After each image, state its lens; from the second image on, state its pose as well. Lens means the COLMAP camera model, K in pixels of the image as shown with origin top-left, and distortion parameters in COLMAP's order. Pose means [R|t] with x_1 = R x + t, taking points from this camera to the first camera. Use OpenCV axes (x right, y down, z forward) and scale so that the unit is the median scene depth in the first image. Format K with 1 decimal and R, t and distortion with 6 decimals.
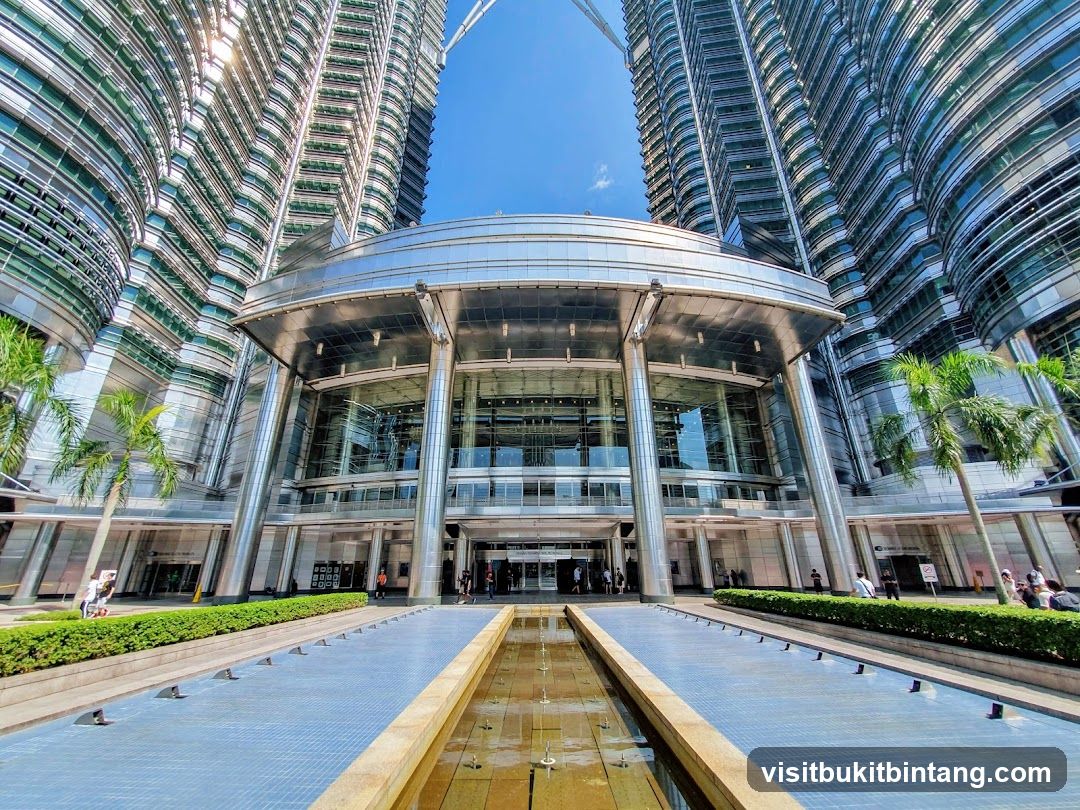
lens RADIAL K [[432.9, 0, 540.2], [0, 432.9, 407.3], [0, 0, 1]] dist [-0.000228, 0.000119]
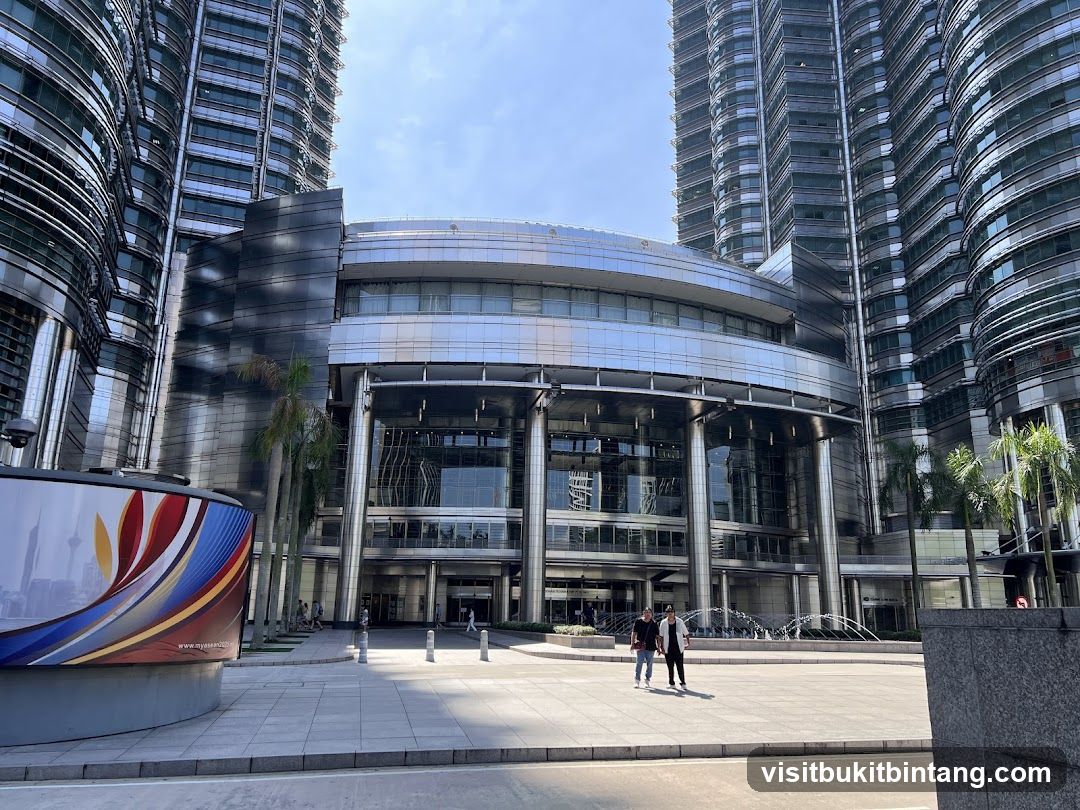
lens RADIAL K [[833.2, 0, 536.9], [0, 833.2, 409.6], [0, 0, 1]] dist [0.052142, -0.036723]
pose [[0.975553, 0.077220, 0.205751, -0.492078], [-0.102307, 0.988175, 0.114210, -0.291370], [-0.194498, -0.132468, 0.971917, -0.805775]]
